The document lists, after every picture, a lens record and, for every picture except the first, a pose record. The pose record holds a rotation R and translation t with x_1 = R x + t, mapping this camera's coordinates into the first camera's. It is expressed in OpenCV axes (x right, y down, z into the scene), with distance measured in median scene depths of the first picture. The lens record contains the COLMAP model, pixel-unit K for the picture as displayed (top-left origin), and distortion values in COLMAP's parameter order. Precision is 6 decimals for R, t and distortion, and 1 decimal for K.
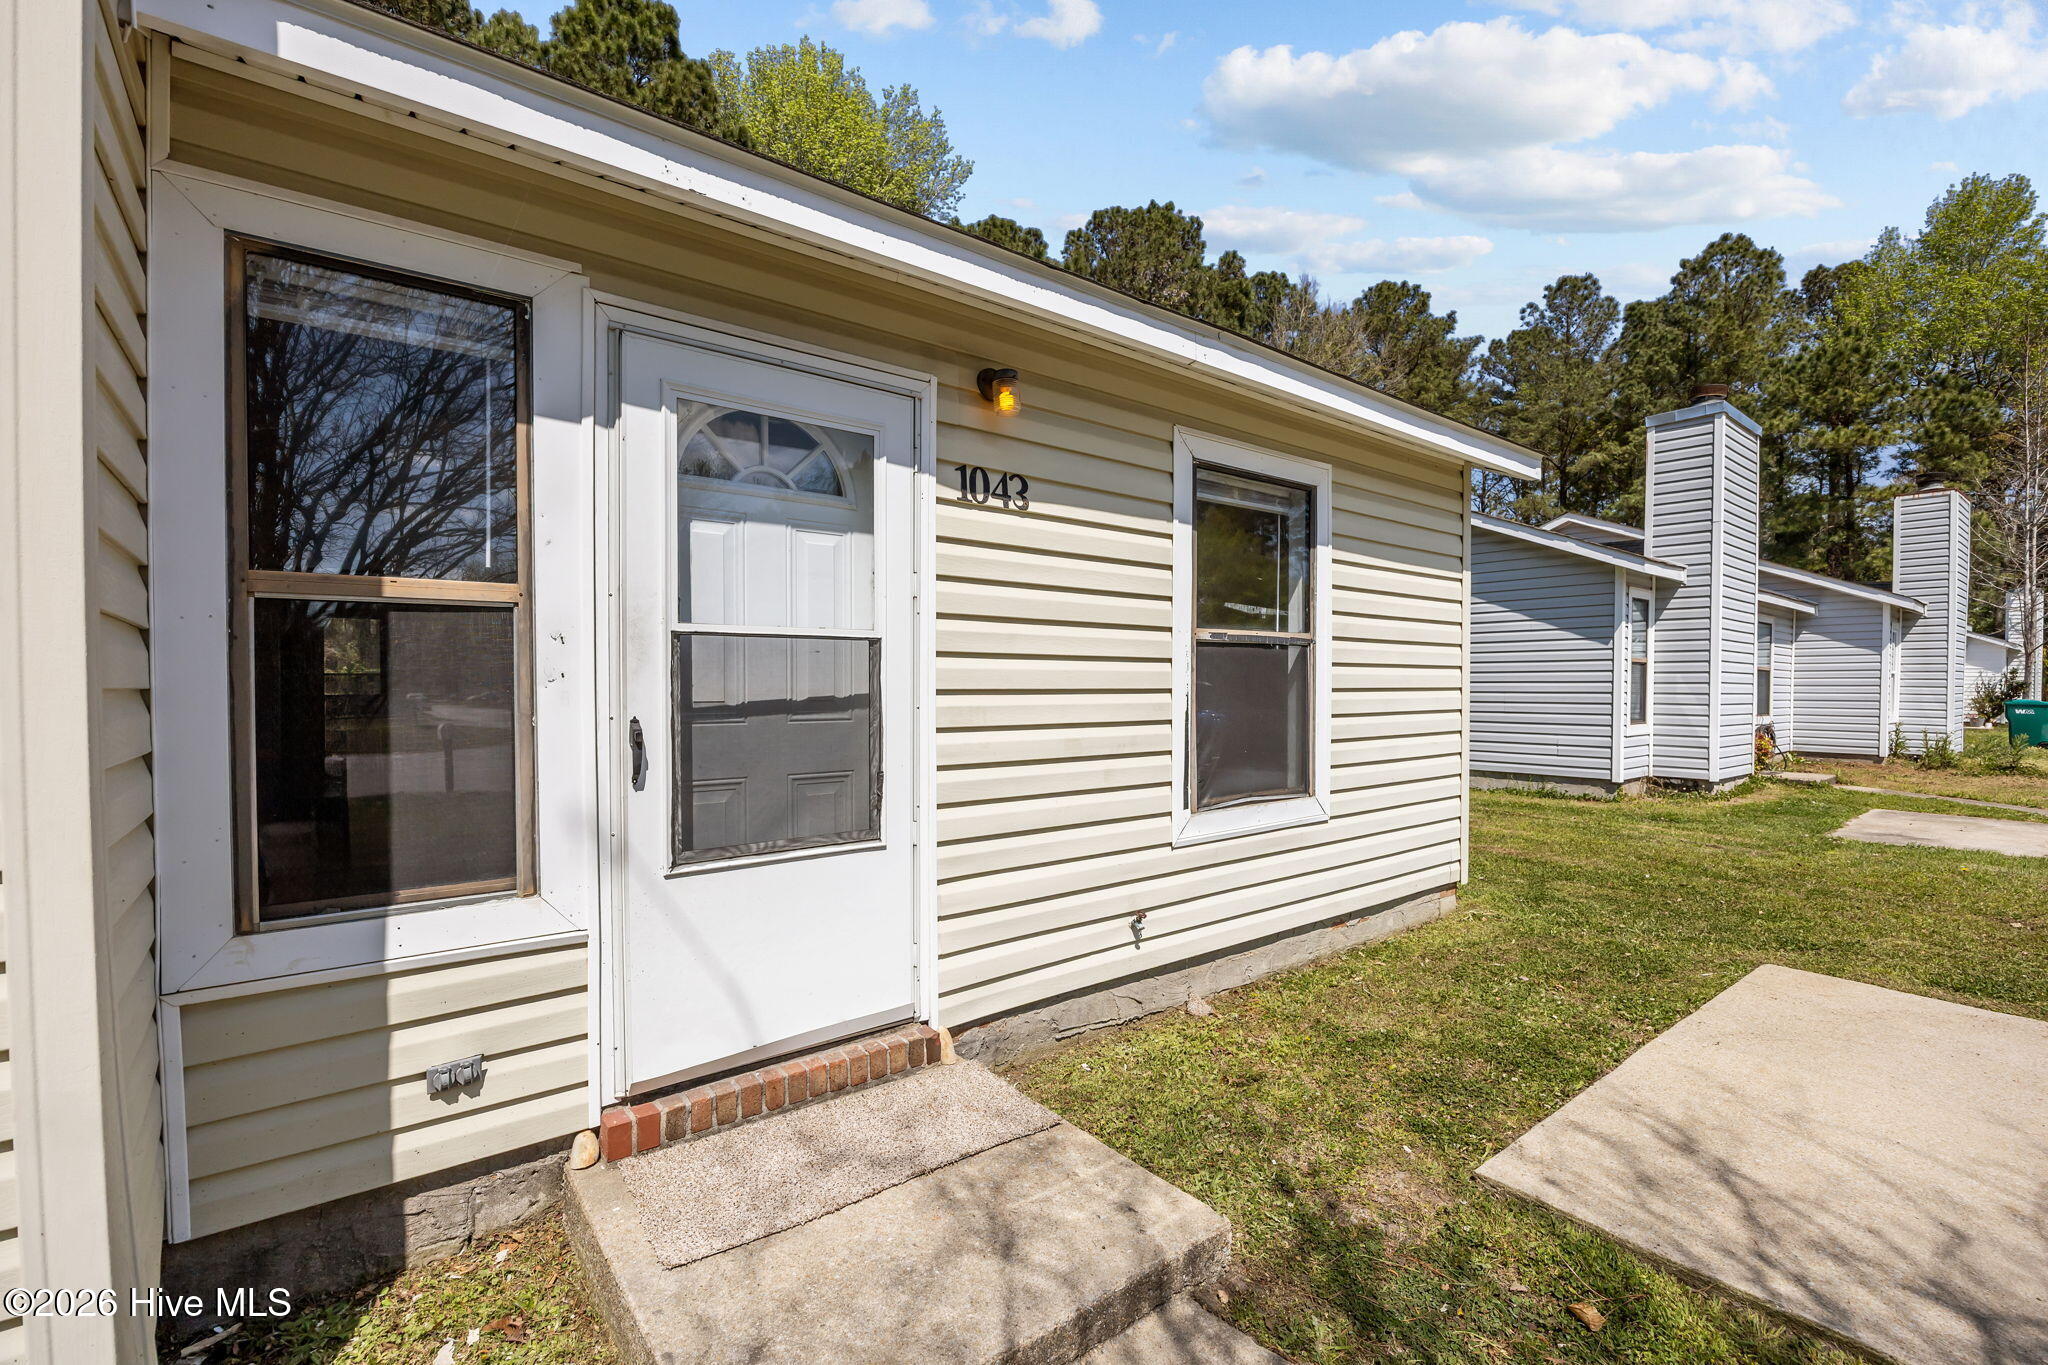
lens RADIAL K [[882.9, 0, 1021.1], [0, 882.9, 702.7], [0, 0, 1]] dist [-0.029925, 0.004125]
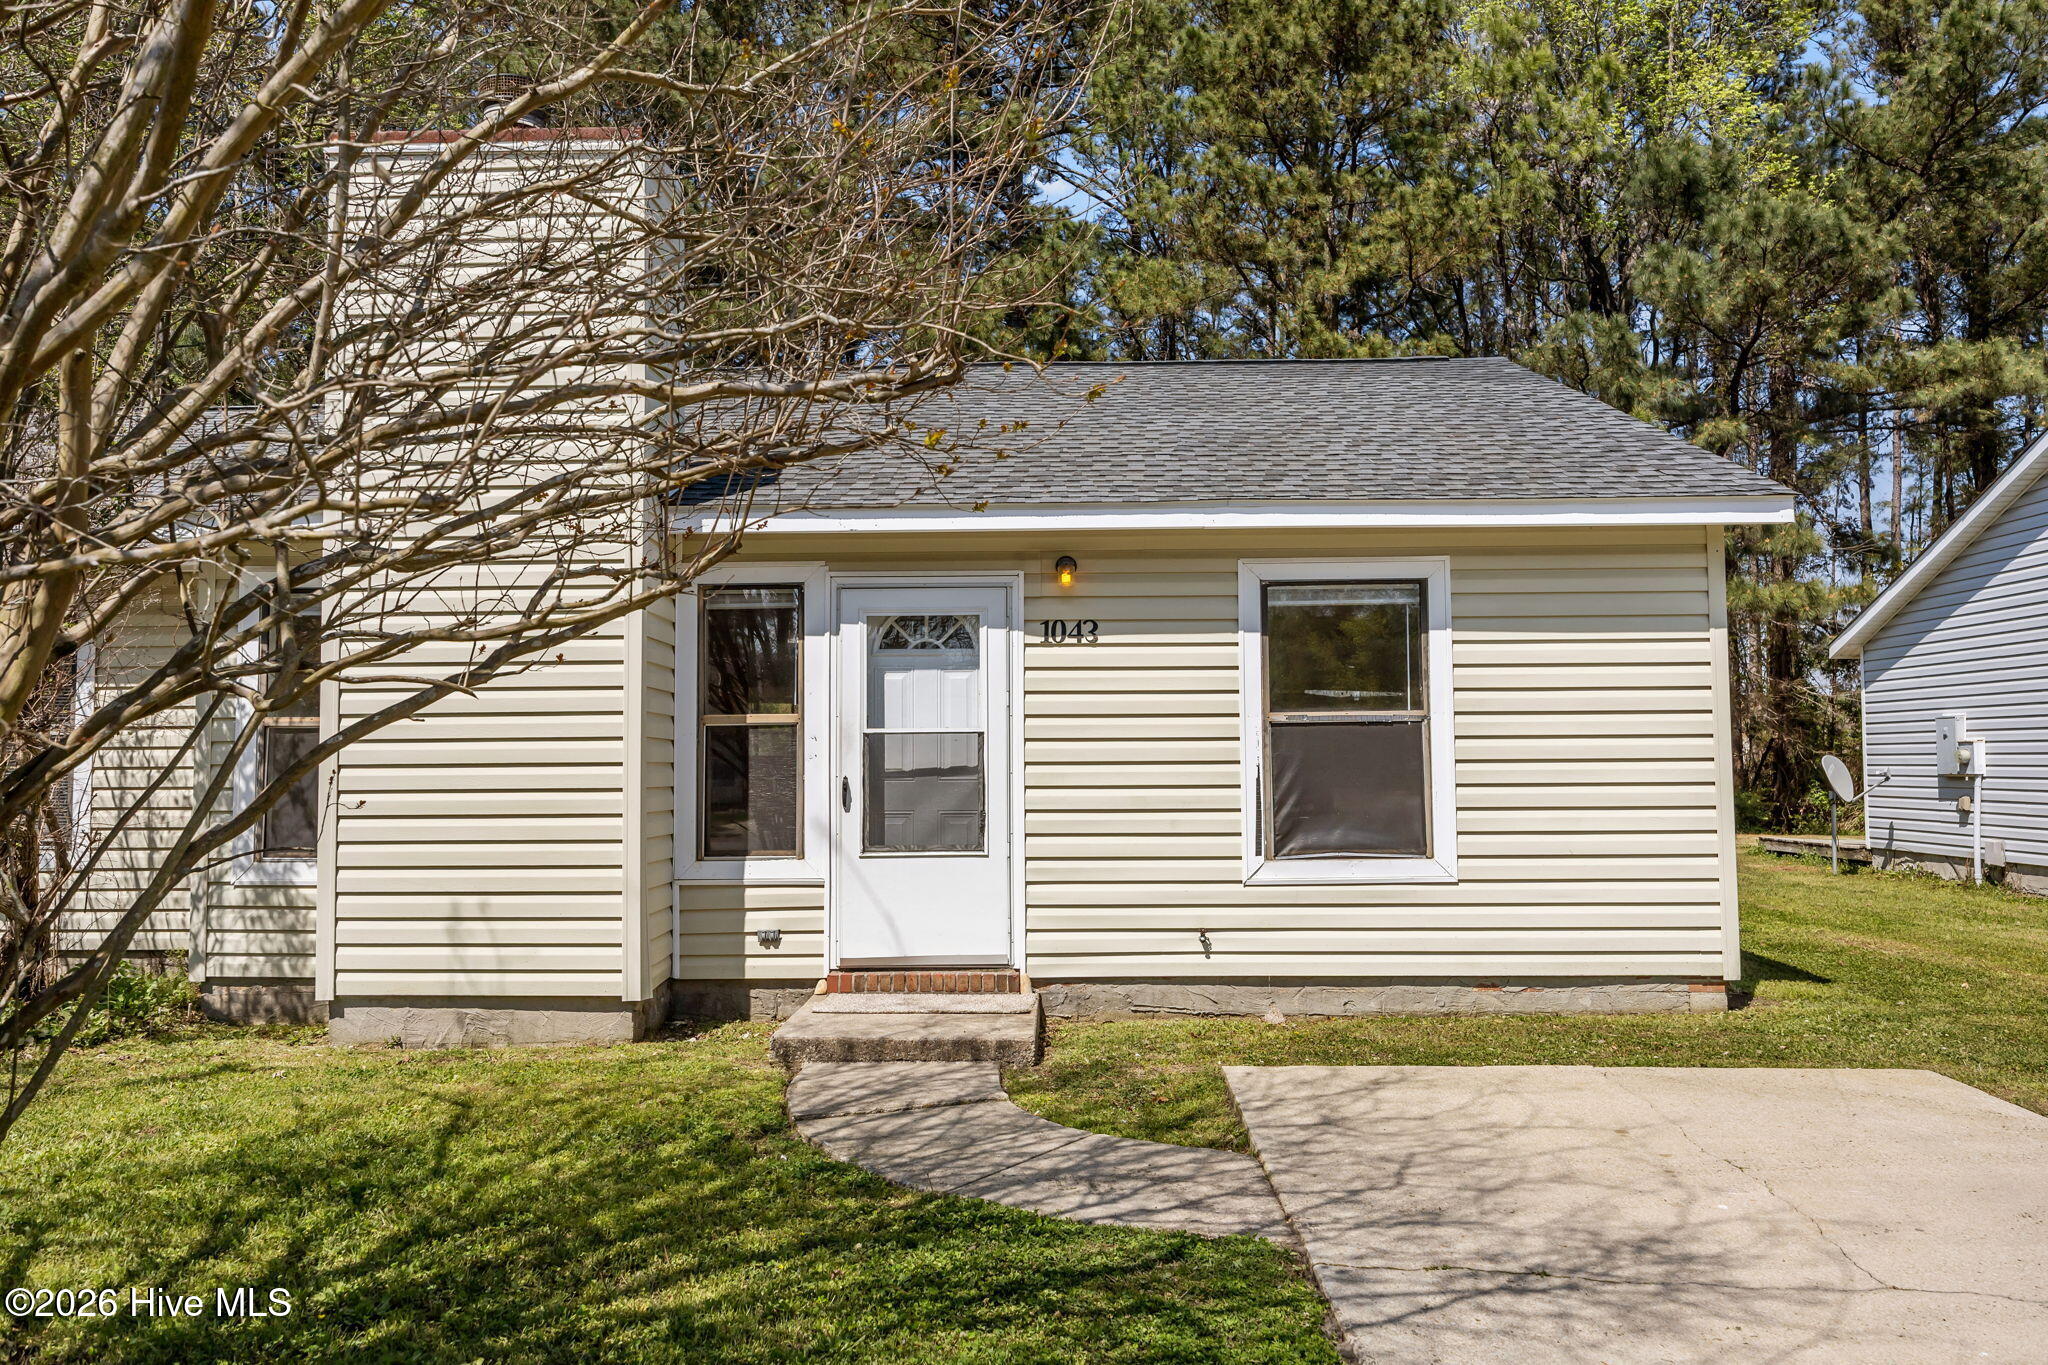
lens RADIAL K [[1519.3, 0, 1024.0], [0, 1519.3, 682.5], [0, 0, 1]] dist [-0.036641, 0.071071]
pose [[0.768696, -0.039002, -0.638425, 1.675155], [-0.006472, 0.997614, -0.068738, 0.030709], [0.639582, 0.056971, 0.766609, -1.135471]]
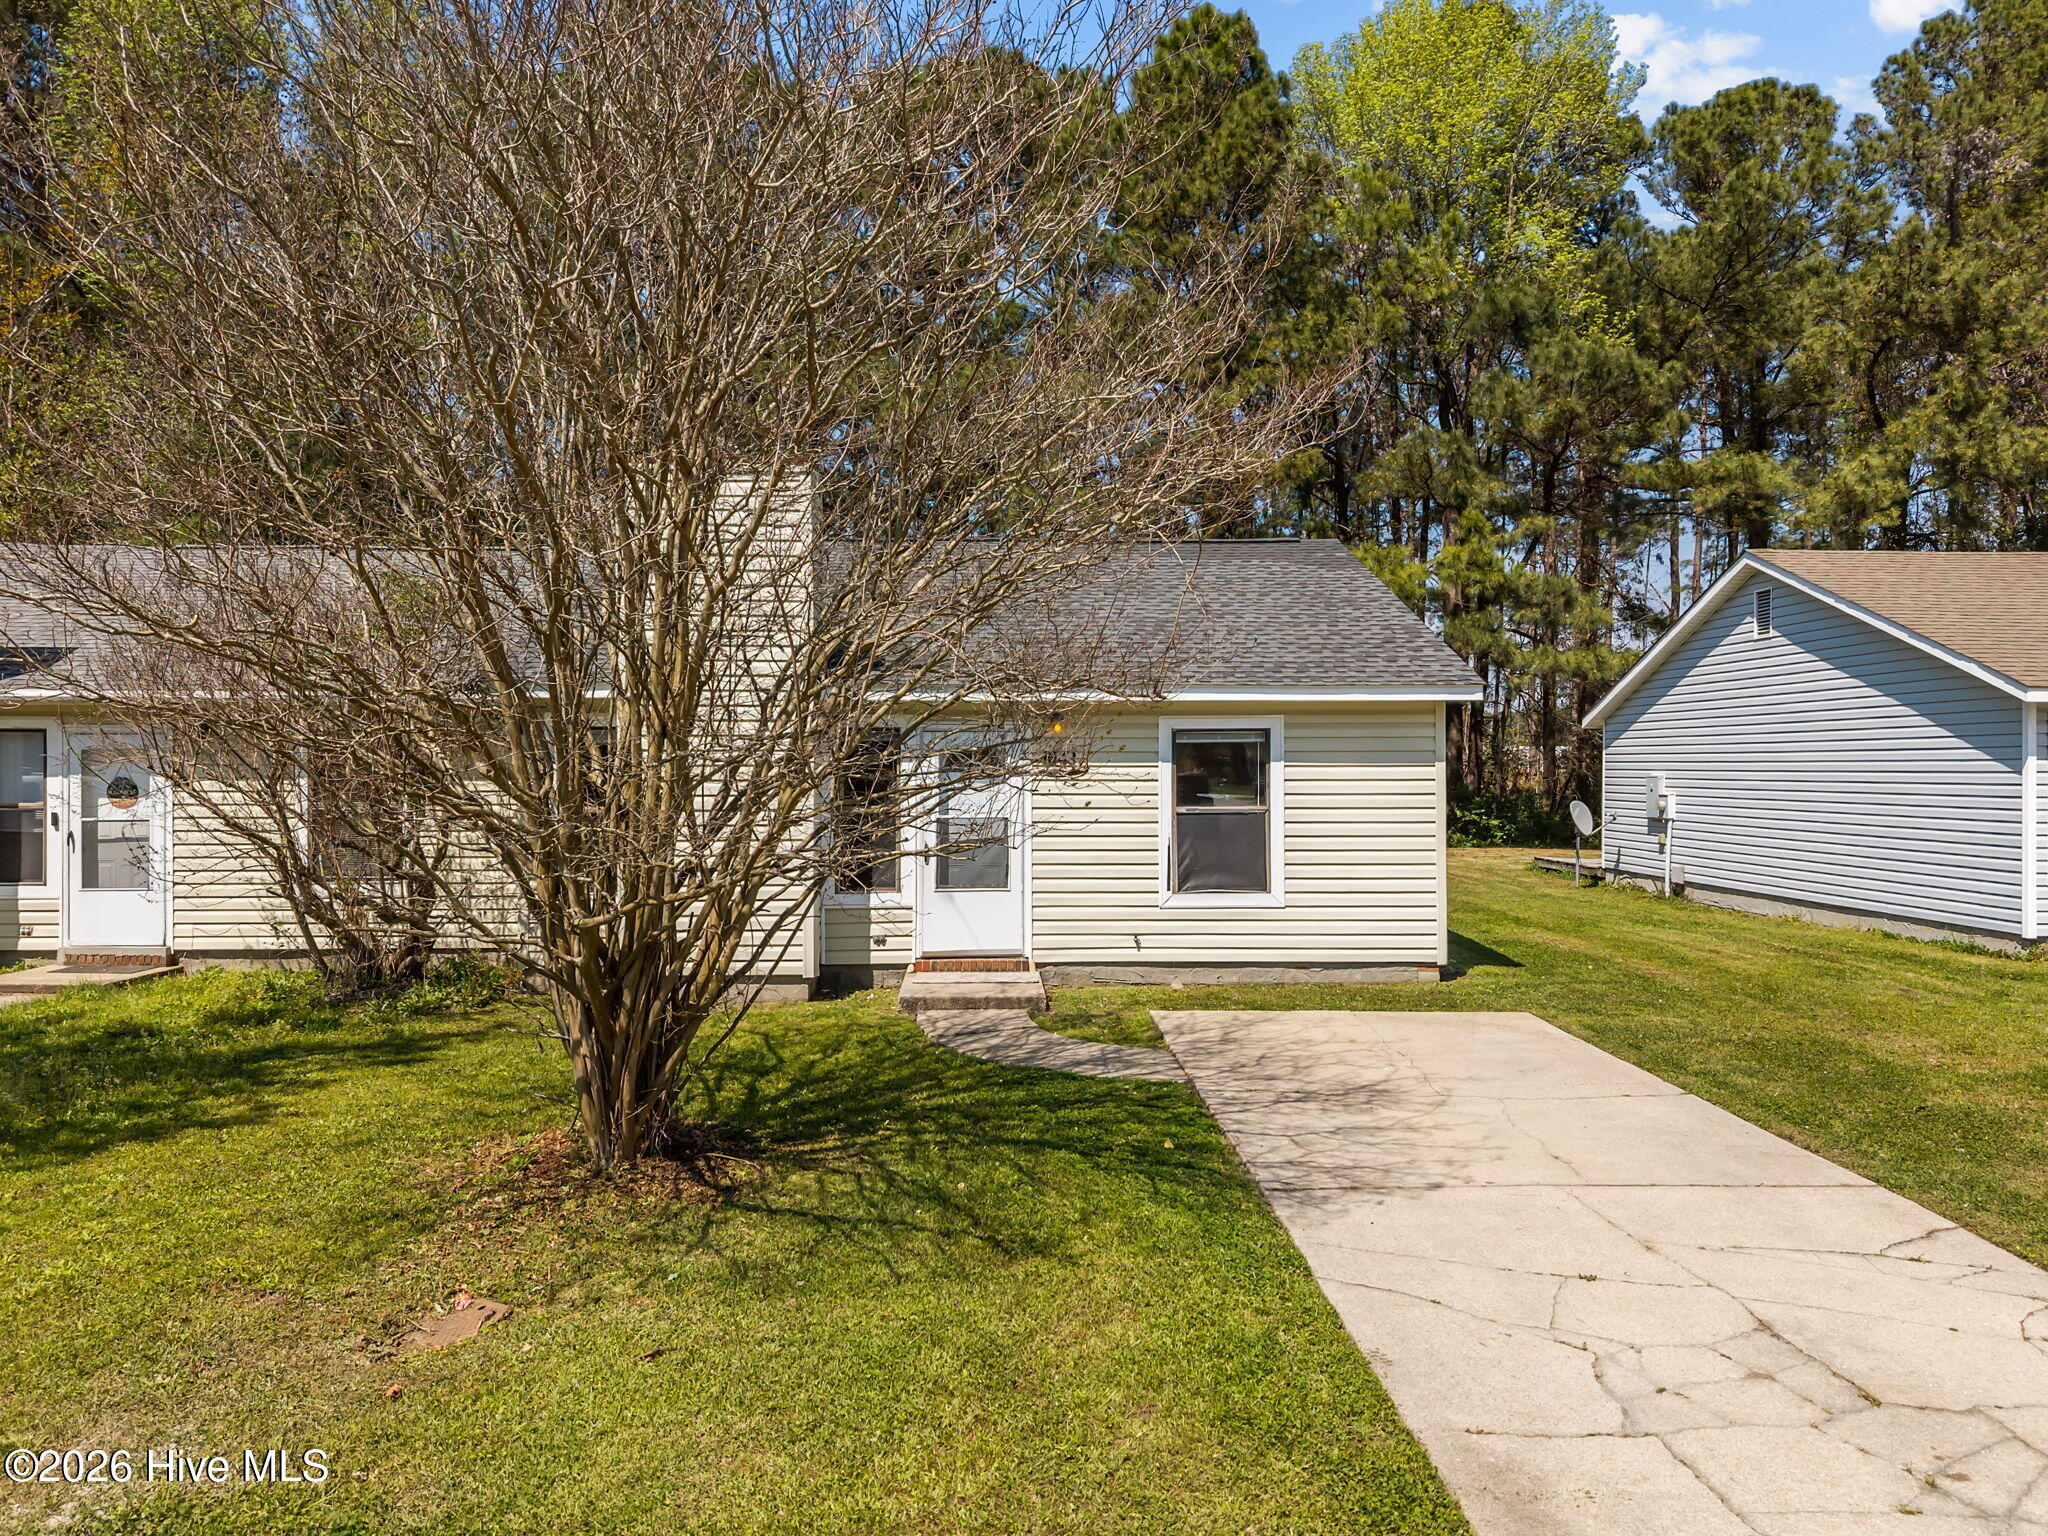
lens RADIAL K [[1357.9, 0, 1024.0], [0, 1357.9, 768.0], [0, 0, 1]] dist [0.036926, -0.036326]
pose [[0.802628, -0.001605, -0.596478, 2.376961], [-0.010606, 0.999800, -0.016963, -0.151728], [0.596385, 0.019941, 0.802451, -2.376273]]
